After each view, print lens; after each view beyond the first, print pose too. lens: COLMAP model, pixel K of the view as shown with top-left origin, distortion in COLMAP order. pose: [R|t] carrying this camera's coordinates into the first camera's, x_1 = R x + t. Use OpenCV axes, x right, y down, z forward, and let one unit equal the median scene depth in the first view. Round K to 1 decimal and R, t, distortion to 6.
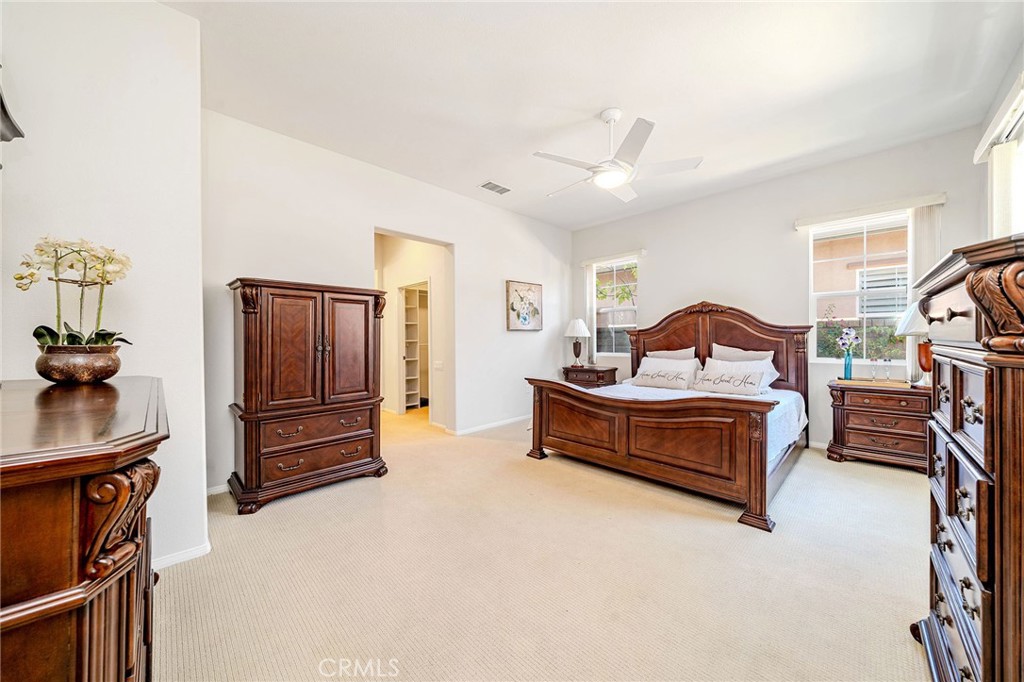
lens RADIAL K [[356.1, 0, 522.5], [0, 356.1, 338.1], [0, 0, 1]] dist [-0.003303, 0.000192]
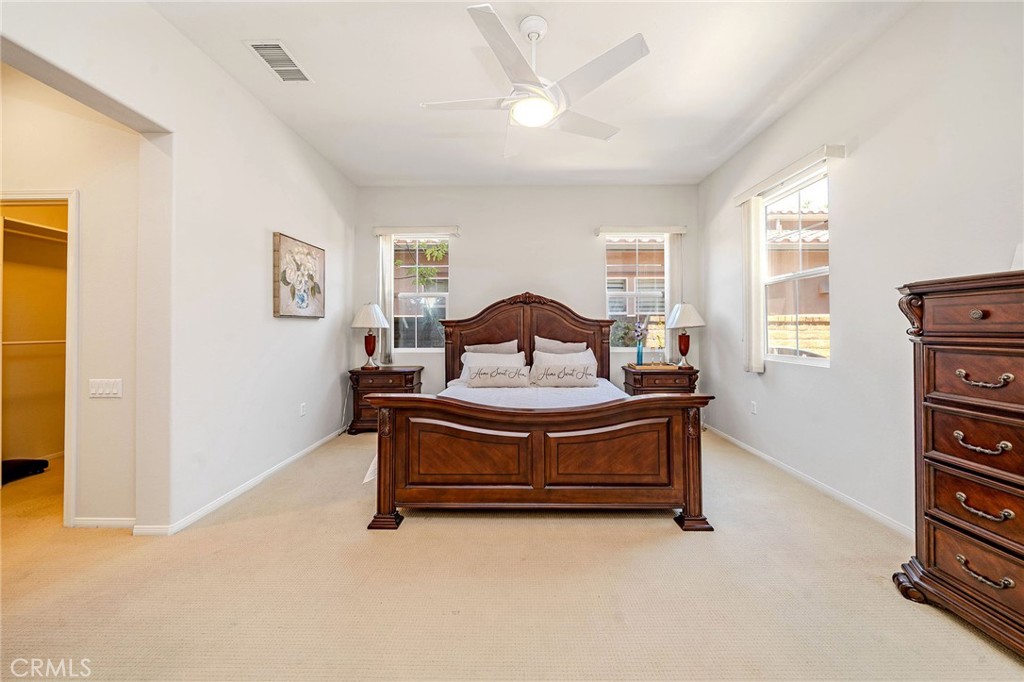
lens RADIAL K [[356.1, 0, 506.8], [0, 356.1, 324.4], [0, 0, 1]] dist [-0.003303, 0.000192]
pose [[0.725759, 0.015753, 0.687768, -0.181214], [-0.003286, 0.999806, -0.019432, 0.002590], [-0.687941, 0.011842, 0.725670, 0.323415]]
